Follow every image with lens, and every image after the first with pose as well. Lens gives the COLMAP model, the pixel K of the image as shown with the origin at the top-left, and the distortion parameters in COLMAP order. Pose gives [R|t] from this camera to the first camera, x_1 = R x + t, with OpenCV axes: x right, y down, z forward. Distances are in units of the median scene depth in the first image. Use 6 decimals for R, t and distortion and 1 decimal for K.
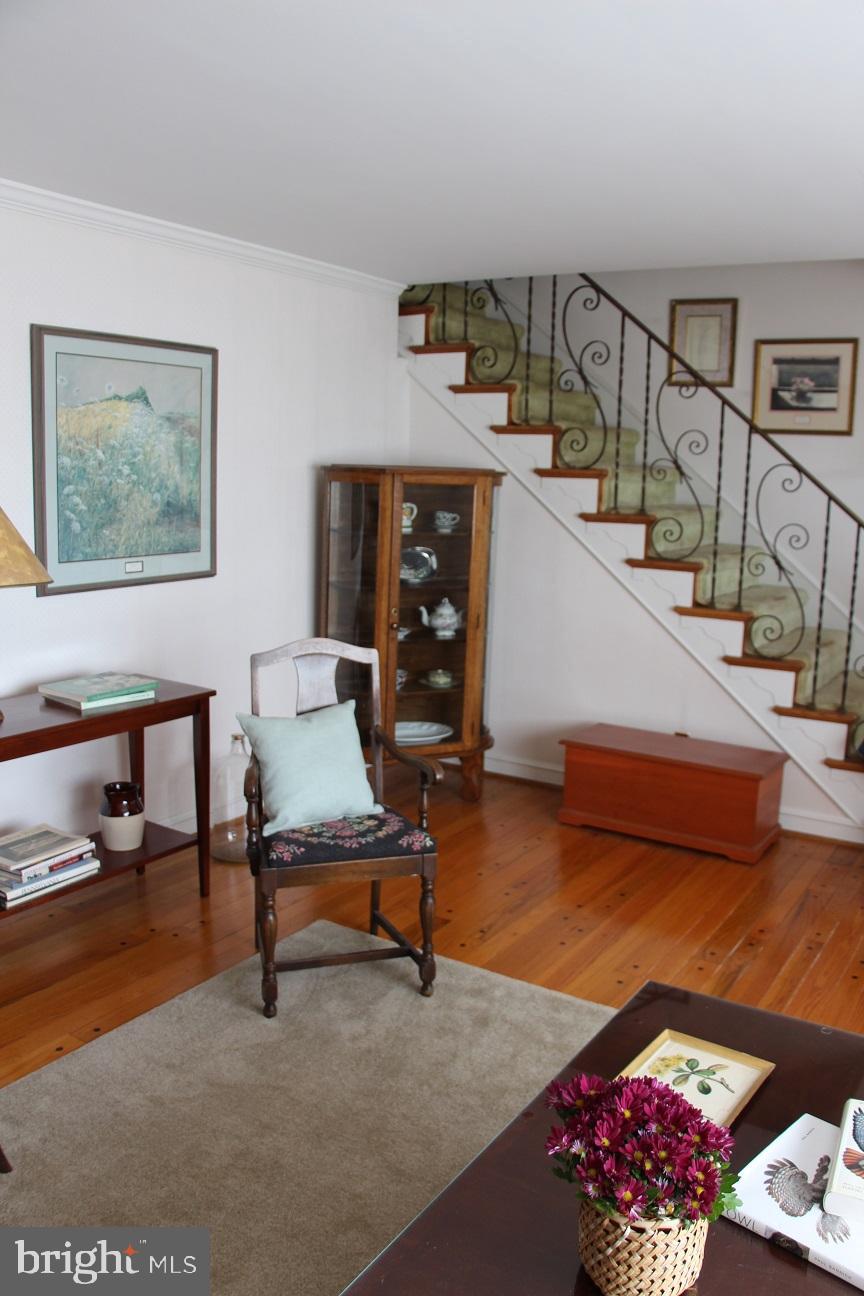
lens RADIAL K [[1054.0, 0, 470.0], [0, 1054.0, 649.2], [0, 0, 1]] dist [-0.188448, 0.147643]
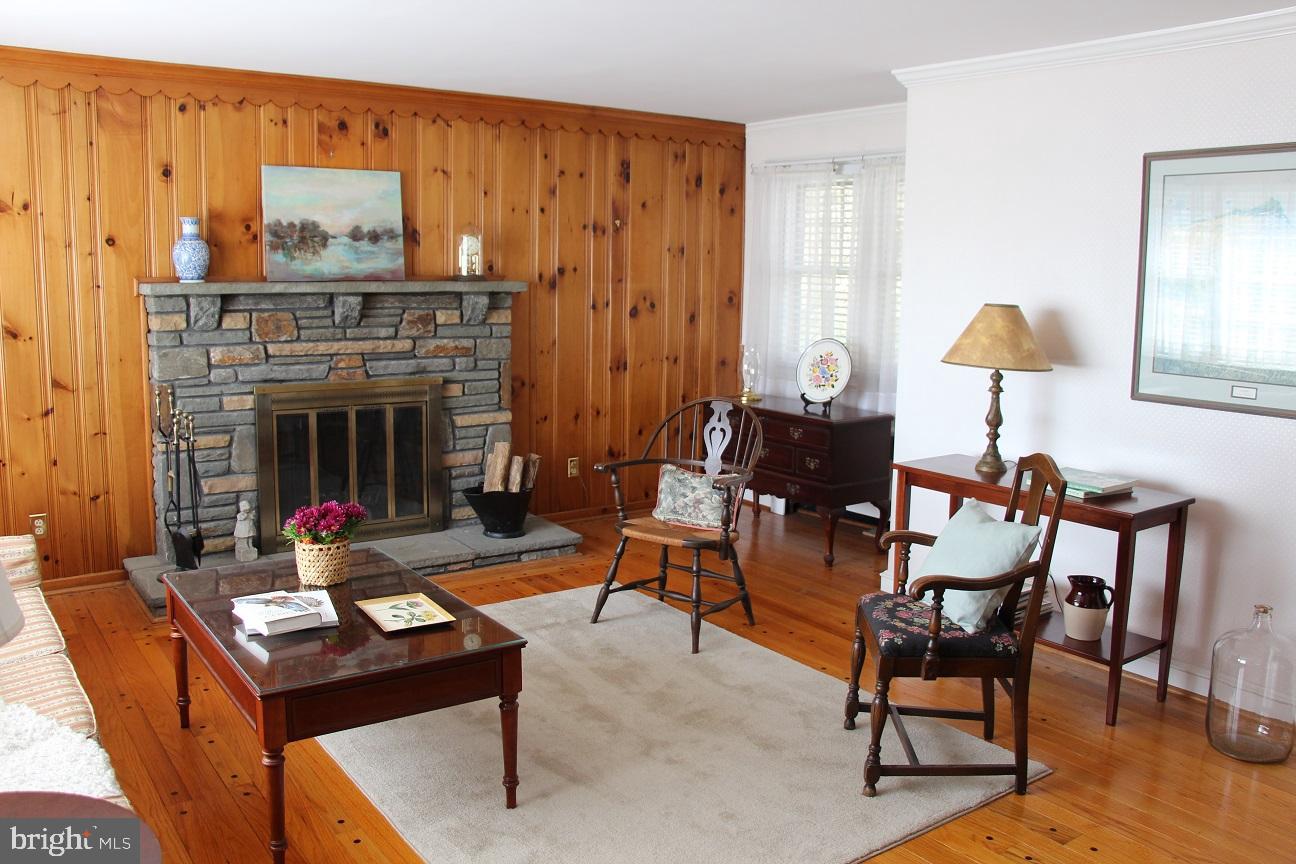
lens RADIAL K [[1067.3, 0, 648.7], [0, 1067.3, 416.8], [0, 0, 1]] dist [-0.183700, 0.160272]
pose [[-0.389971, 0.092571, -0.916162, 0.931921], [-0.182795, 0.967351, 0.175551, -0.156022], [0.902501, 0.235930, -0.360318, 1.095249]]
